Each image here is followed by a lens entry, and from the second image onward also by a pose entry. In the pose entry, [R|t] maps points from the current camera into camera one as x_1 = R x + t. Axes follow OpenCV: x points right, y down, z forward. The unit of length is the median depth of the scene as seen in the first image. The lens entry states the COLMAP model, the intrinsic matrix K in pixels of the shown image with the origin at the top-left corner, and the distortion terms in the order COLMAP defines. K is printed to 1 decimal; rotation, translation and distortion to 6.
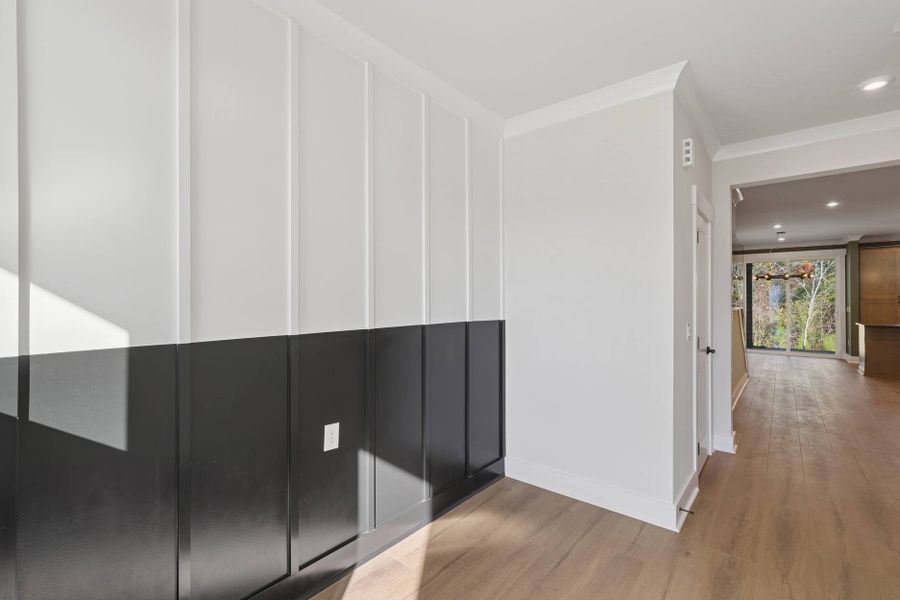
lens RADIAL K [[395.3, 0, 459.4], [0, 395.3, 296.6], [0, 0, 1]] dist [-0.004977, 0.006304]
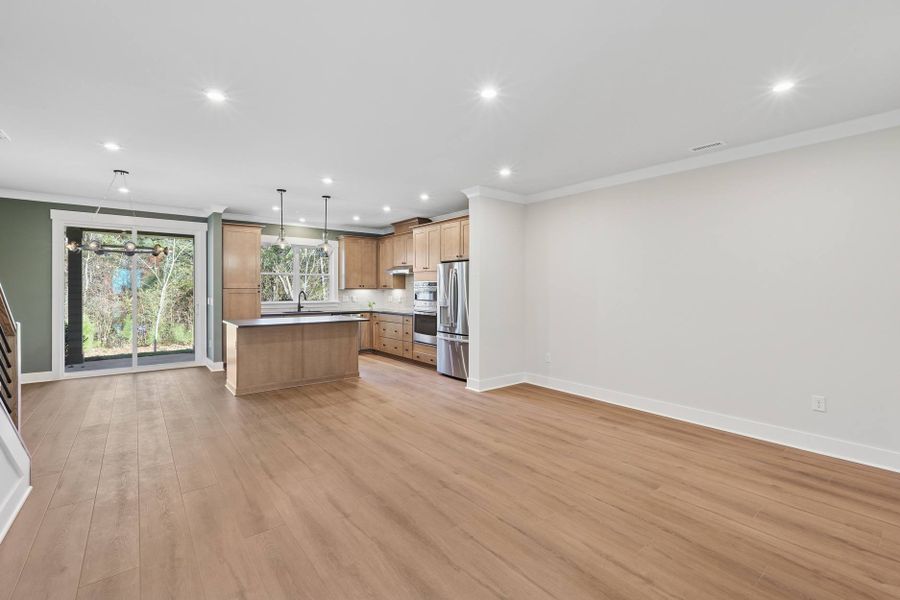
lens RADIAL K [[395.3, 0, 443.5], [0, 395.3, 291.7], [0, 0, 1]] dist [-0.004977, 0.006304]
pose [[0.219496, -0.006033, 0.975595, 1.720920], [-0.010665, 0.999906, 0.008583, 0.010898], [-0.975555, -0.012289, 0.219411, 2.011475]]
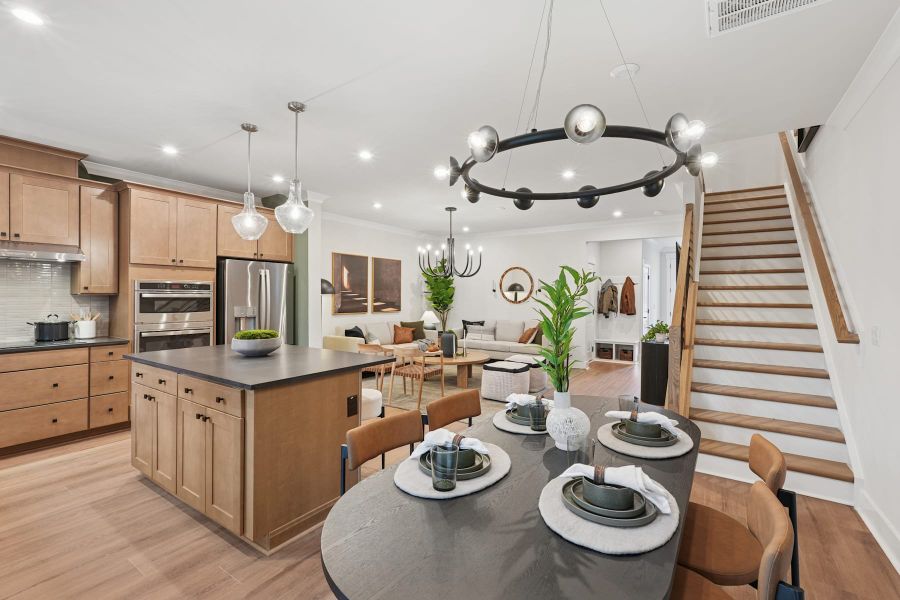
lens RADIAL K [[395.3, 0, 453.7], [0, 395.3, 303.2], [0, 0, 1]] dist [-0.004977, 0.006304]
pose [[-0.995383, -0.001128, -0.095980, 4.066787], [-0.002169, 0.999940, 0.010748, 0.046787], [0.095962, 0.010907, -0.995325, 5.742072]]
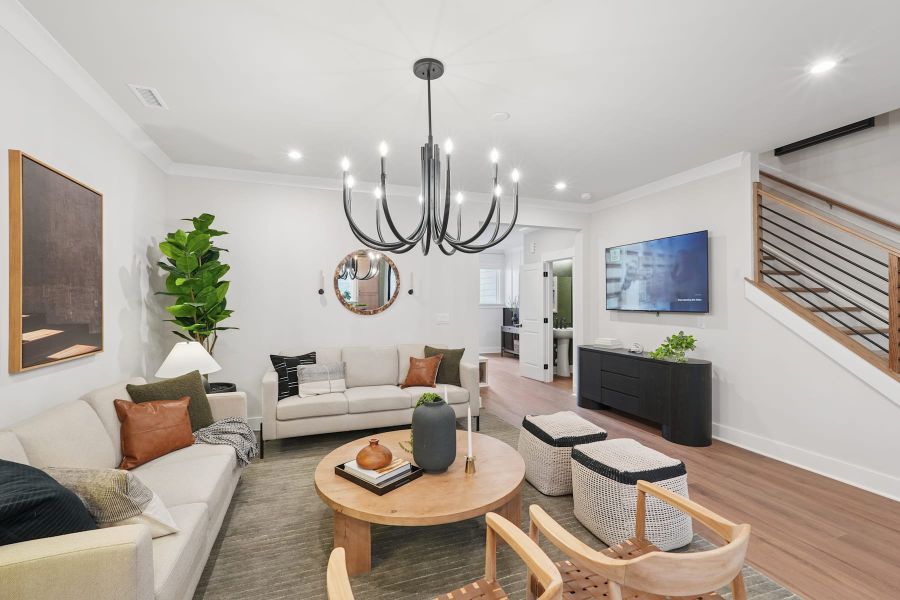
lens RADIAL K [[395.3, 0, 455.8], [0, 395.3, 301.1], [0, 0, 1]] dist [-0.004977, 0.006304]
pose [[-0.498455, 0.002705, -0.866912, 4.895975], [0.004940, 0.999988, 0.000280, 0.005992], [0.866902, -0.004143, -0.498462, 2.867091]]
